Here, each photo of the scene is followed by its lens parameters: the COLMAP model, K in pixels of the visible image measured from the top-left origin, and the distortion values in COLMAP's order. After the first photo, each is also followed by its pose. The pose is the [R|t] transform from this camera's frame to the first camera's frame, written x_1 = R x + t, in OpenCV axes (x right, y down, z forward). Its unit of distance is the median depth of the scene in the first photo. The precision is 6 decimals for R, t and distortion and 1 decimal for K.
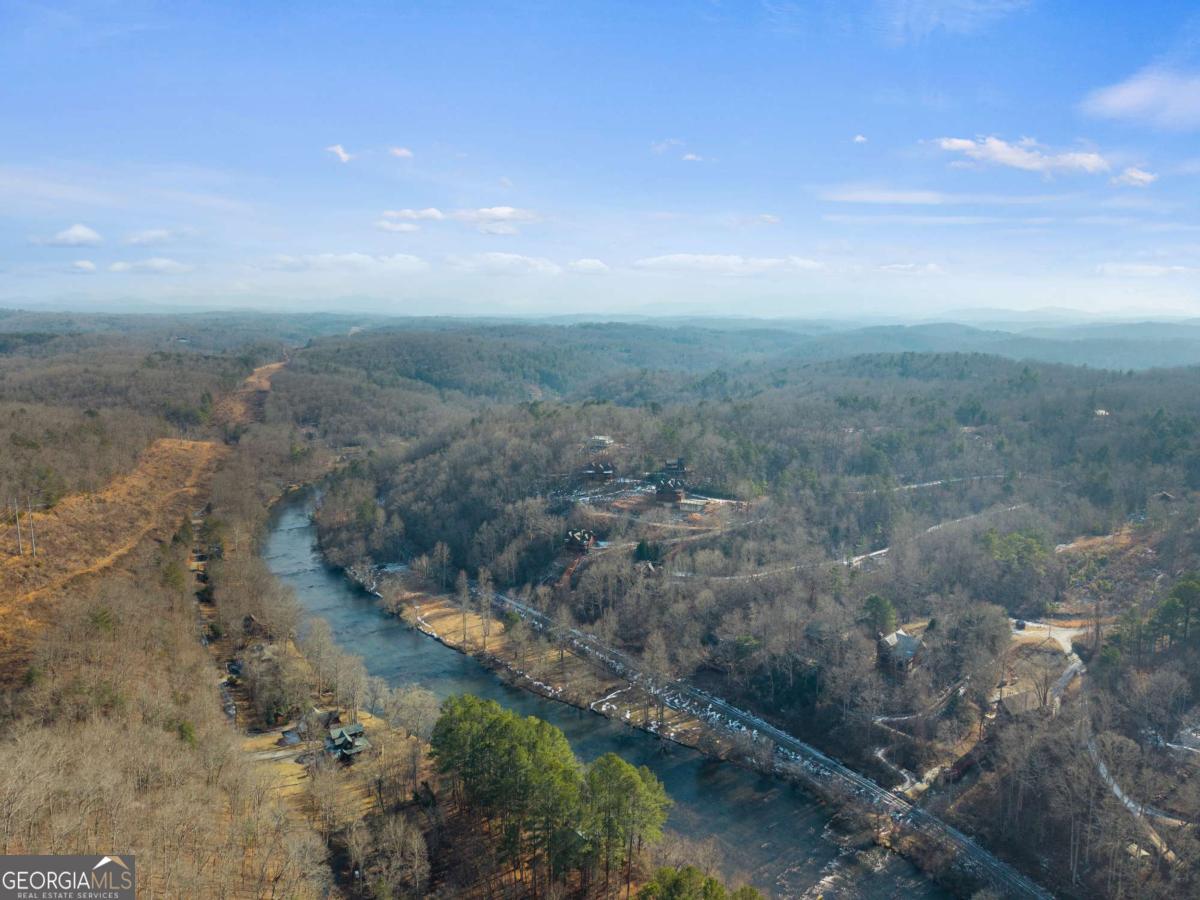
lens RADIAL K [[829.5, 0, 598.3], [0, 829.5, 447.4], [0, 0, 1]] dist [0.001491, -0.002526]
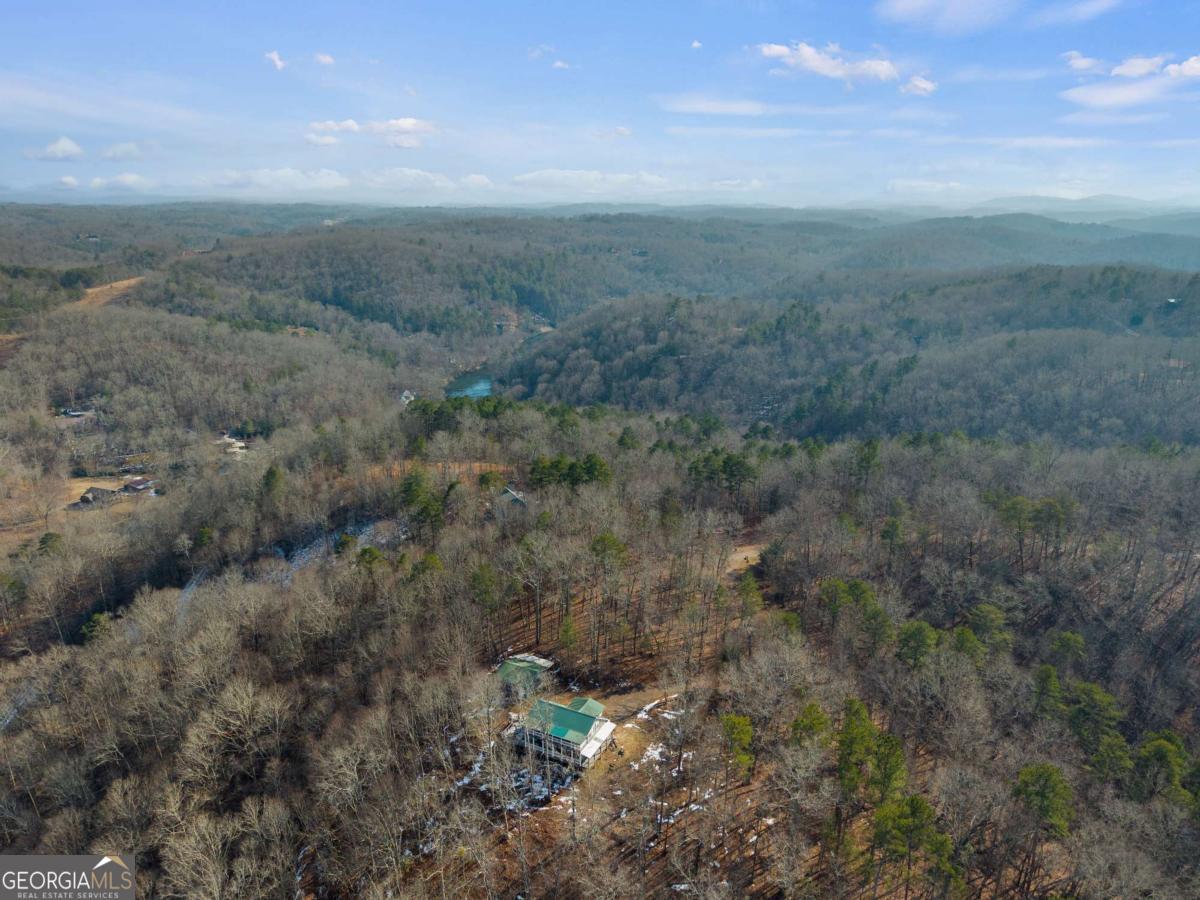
lens RADIAL K [[829.5, 0, 603.1], [0, 829.5, 453.9], [0, 0, 1]] dist [0.001491, -0.002526]
pose [[0.999968, -0.002103, -0.007719, 0.006618], [0.003118, 0.990996, 0.133857, -0.046862], [0.007368, -0.133876, 0.990971, 0.292776]]
